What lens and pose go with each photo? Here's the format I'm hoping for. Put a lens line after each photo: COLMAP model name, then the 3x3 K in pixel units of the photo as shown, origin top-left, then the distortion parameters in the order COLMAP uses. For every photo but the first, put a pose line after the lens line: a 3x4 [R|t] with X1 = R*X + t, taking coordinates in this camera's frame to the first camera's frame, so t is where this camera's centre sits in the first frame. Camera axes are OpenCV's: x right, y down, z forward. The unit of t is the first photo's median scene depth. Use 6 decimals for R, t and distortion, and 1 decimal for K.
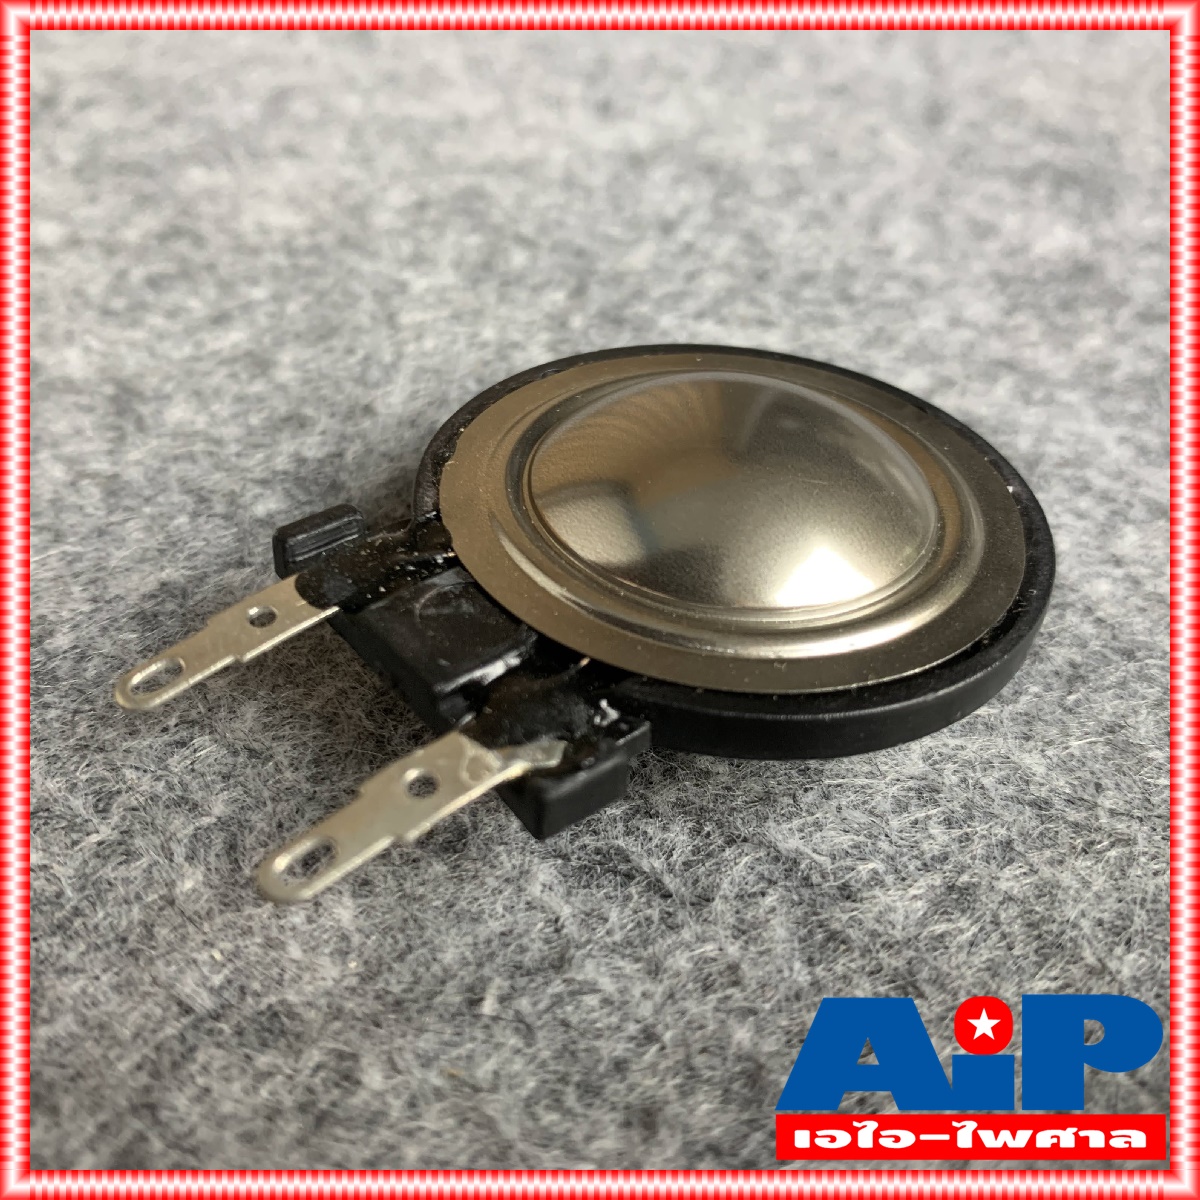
lens RADIAL K [[1250.7, 0, 589.3], [0, 1250.7, 598.0], [0, 0, 1]] dist [-0.074739, 0.000000]
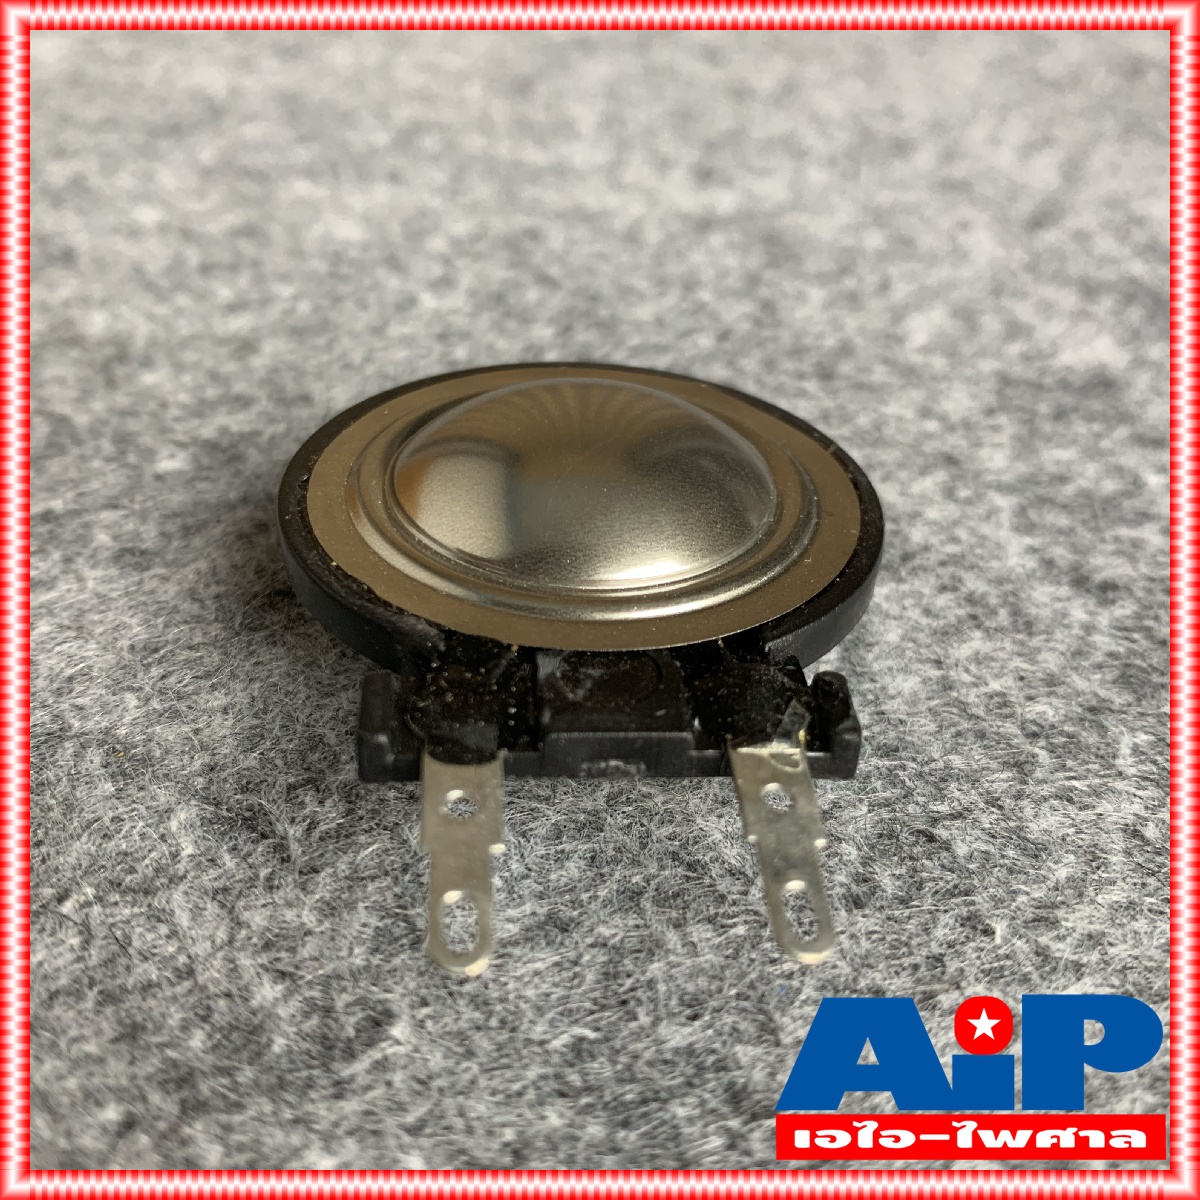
lens RADIAL K [[1250.7, 0, 601.2], [0, 1250.7, 600.1], [0, 0, 1]] dist [-0.074739, 0.000000]
pose [[0.961417, 0.182588, -0.205765, 0.342367], [-0.194853, 0.979982, -0.040834, 0.012502], [0.194190, 0.079353, 0.977749, 0.015230]]
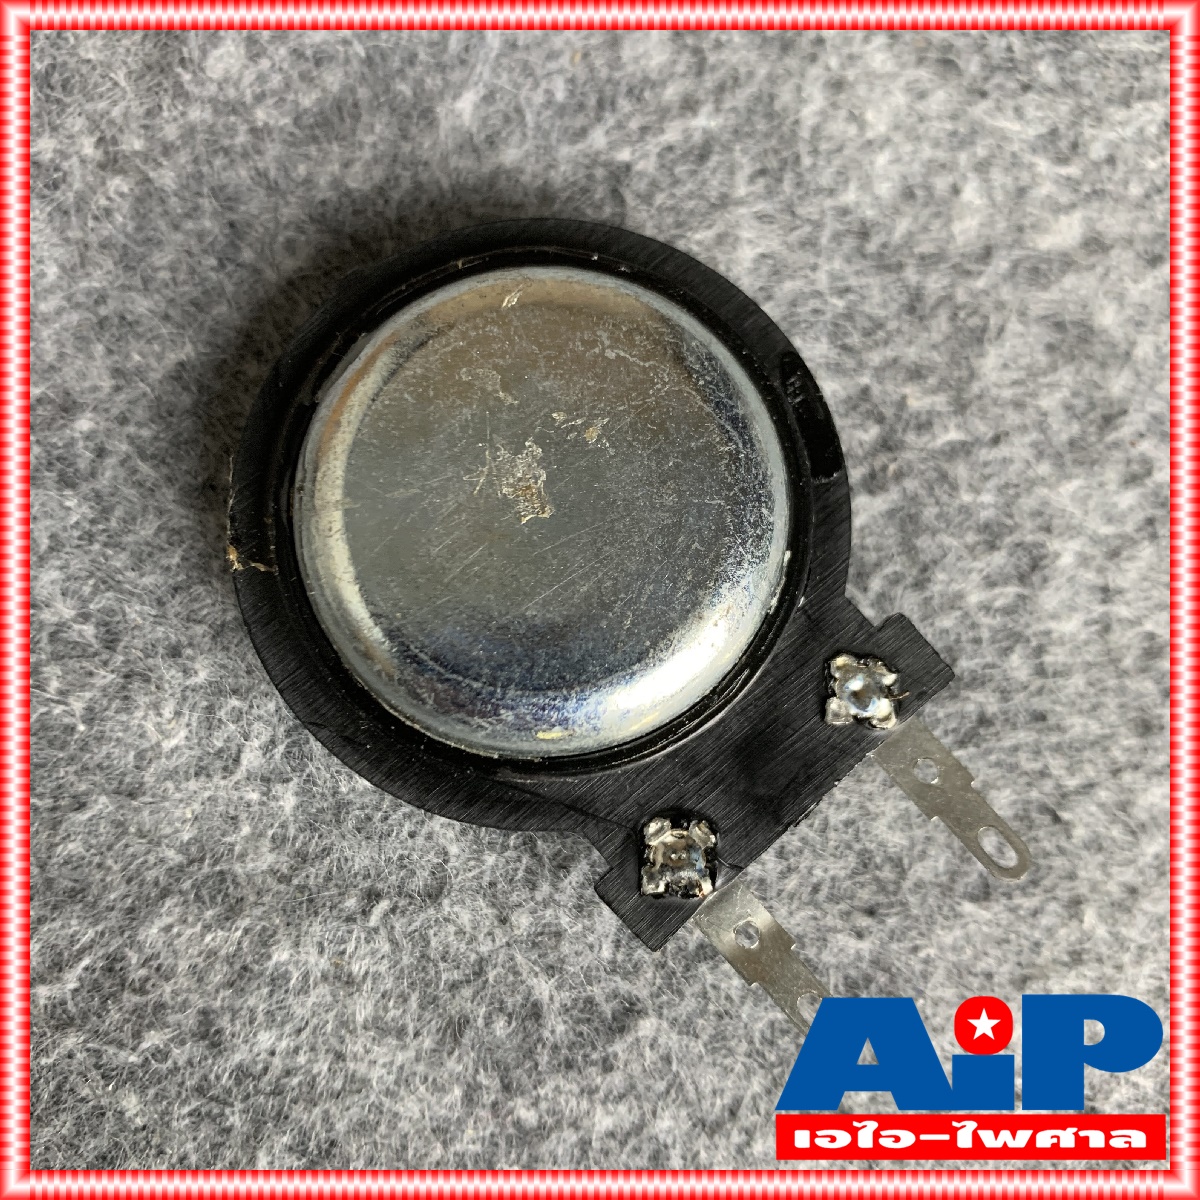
lens RADIAL K [[1250.7, 0, 609.5], [0, 1250.7, 603.4], [0, 0, 1]] dist [-0.074739, 0.000000]
pose [[0.956898, 0.290036, 0.015039, 0.029444], [-0.220015, 0.690134, 0.689426, -0.584832], [0.189580, -0.663019, 0.724200, 0.183871]]
